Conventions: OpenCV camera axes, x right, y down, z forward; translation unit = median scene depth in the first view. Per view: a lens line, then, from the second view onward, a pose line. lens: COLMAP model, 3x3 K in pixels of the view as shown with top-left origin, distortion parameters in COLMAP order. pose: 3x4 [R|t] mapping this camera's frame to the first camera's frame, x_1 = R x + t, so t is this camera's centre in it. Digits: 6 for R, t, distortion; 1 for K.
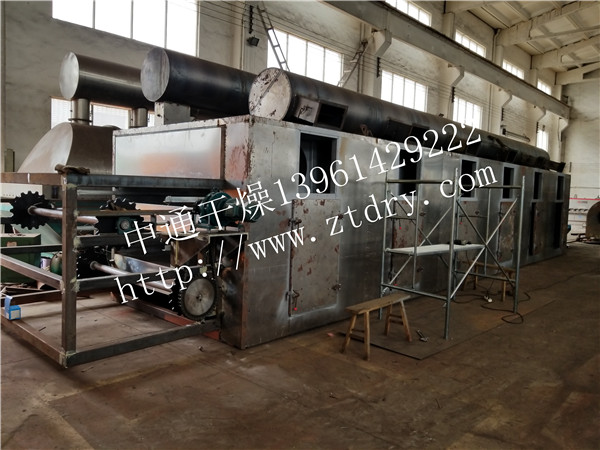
lens RADIAL K [[469.6, 0, 300.0], [0, 469.6, 225.0], [0, 0, 1]] dist [0.004485, -0.002658]
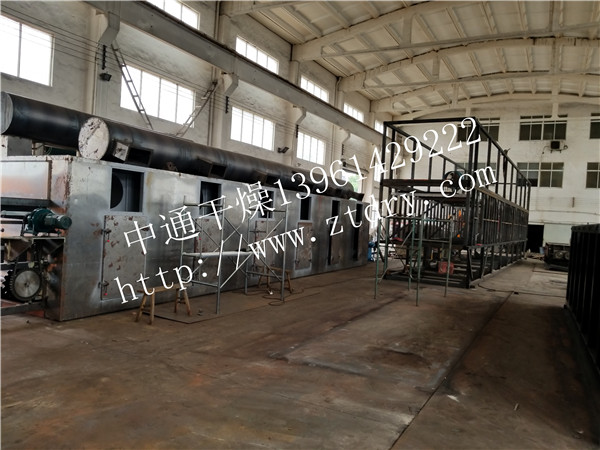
lens RADIAL K [[467.8, 0, 291.5], [0, 467.8, 231.8], [0, 0, 1]] dist [0.009432, -0.004728]
pose [[0.972190, 0.014083, 0.233768, 0.149406], [-0.006620, 0.999444, -0.032675, 0.027316], [-0.234098, 0.030219, 0.971743, -0.362482]]
